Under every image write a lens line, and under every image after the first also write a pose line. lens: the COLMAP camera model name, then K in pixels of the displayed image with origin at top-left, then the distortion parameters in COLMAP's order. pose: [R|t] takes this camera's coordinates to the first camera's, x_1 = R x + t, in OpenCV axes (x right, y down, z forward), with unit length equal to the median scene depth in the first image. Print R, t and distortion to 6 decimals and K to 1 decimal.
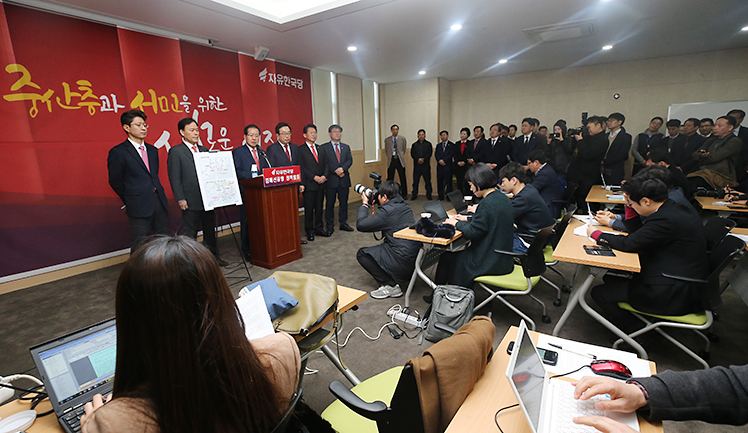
lens RADIAL K [[359.0, 0, 374.0], [0, 359.0, 216.5], [0, 0, 1]] dist [-0.000294, -0.000167]
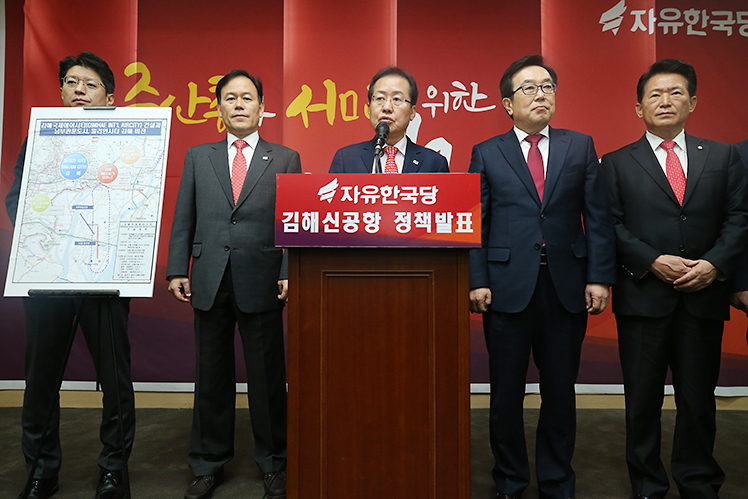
lens RADIAL K [[494.7, 0, 375.2], [0, 494.7, 262.1], [0, 0, 1]] dist [0.003384, 0.001931]
pose [[0.535524, 0.017410, -0.844341, 0.018249], [-0.187241, 0.977353, -0.098605, -0.046496], [0.823502, 0.210900, 0.526655, 0.808871]]
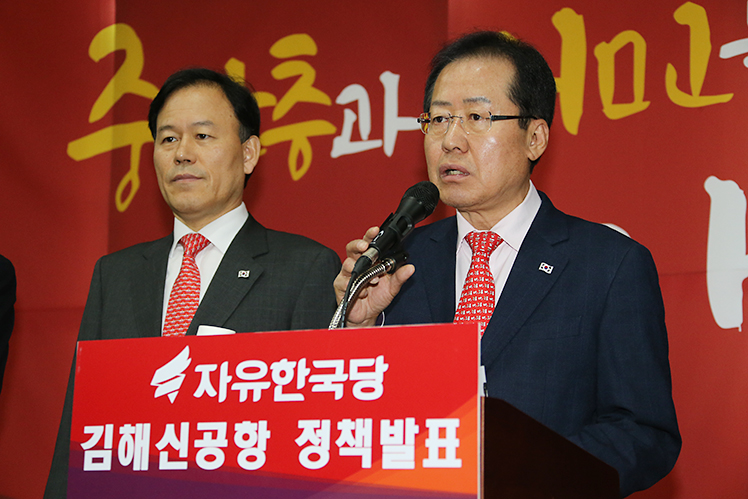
lens RADIAL K [[1681.3, 0, 374.0], [0, 1681.3, 249.5], [0, 0, 1]] dist [0.401604, 0.041692]
pose [[0.113011, -0.134650, -0.984428, 0.223917], [-0.218677, 0.963111, -0.156838, -0.087362], [0.969231, 0.232996, 0.079397, 0.949231]]
